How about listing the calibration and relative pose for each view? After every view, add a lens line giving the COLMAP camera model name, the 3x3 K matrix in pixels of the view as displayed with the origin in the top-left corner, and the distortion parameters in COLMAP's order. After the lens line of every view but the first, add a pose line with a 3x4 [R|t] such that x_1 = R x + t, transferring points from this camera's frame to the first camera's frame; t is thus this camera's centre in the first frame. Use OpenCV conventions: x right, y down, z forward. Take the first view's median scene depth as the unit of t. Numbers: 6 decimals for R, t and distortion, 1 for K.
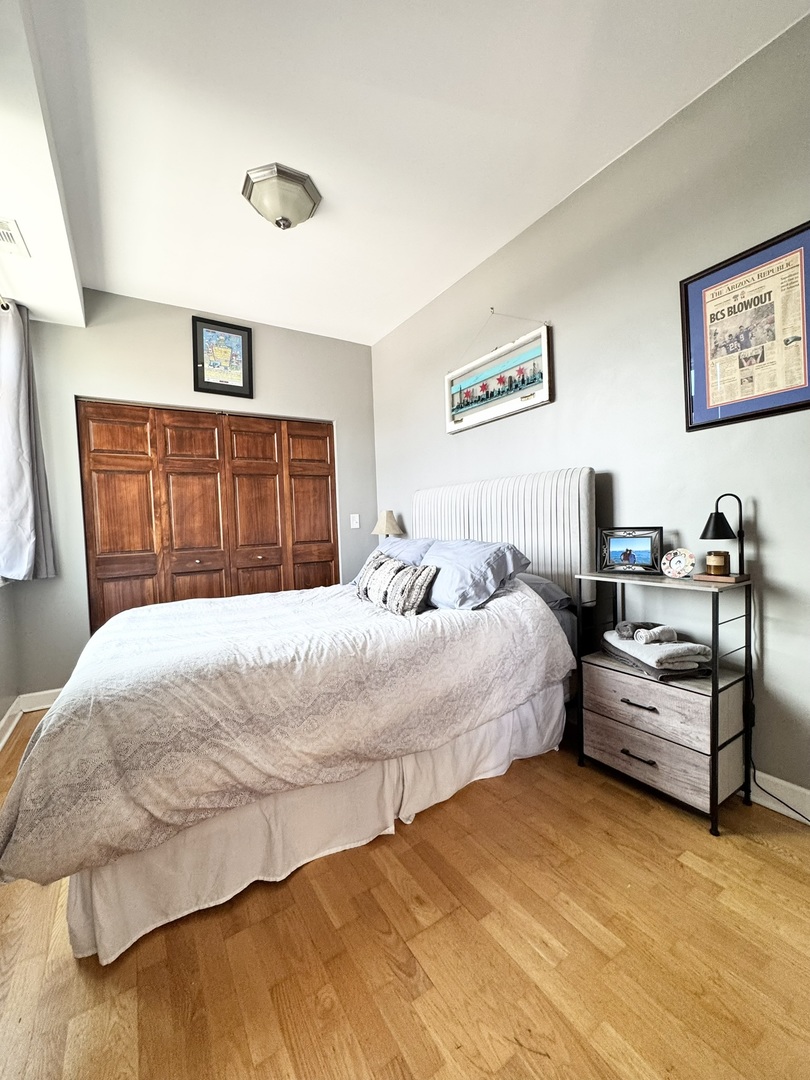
lens RADIAL K [[432.3, 0, 405.0], [0, 432.3, 540.0], [0, 0, 1]] dist [-0.005150, 0.000551]
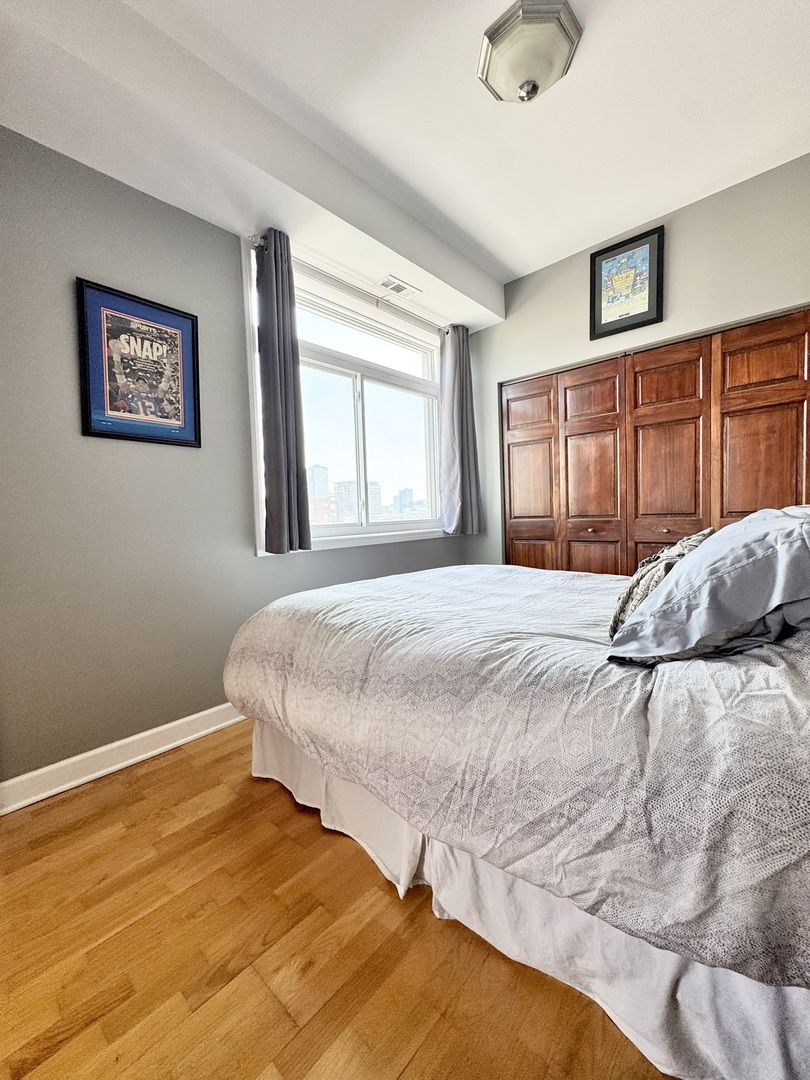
lens RADIAL K [[432.3, 0, 405.0], [0, 432.3, 540.0], [0, 0, 1]] dist [-0.005150, 0.000551]
pose [[0.272317, 0.086305, -0.958329, 0.293332], [-0.015995, 0.996238, 0.085174, -0.001898], [0.962075, -0.007866, 0.272673, 0.369108]]
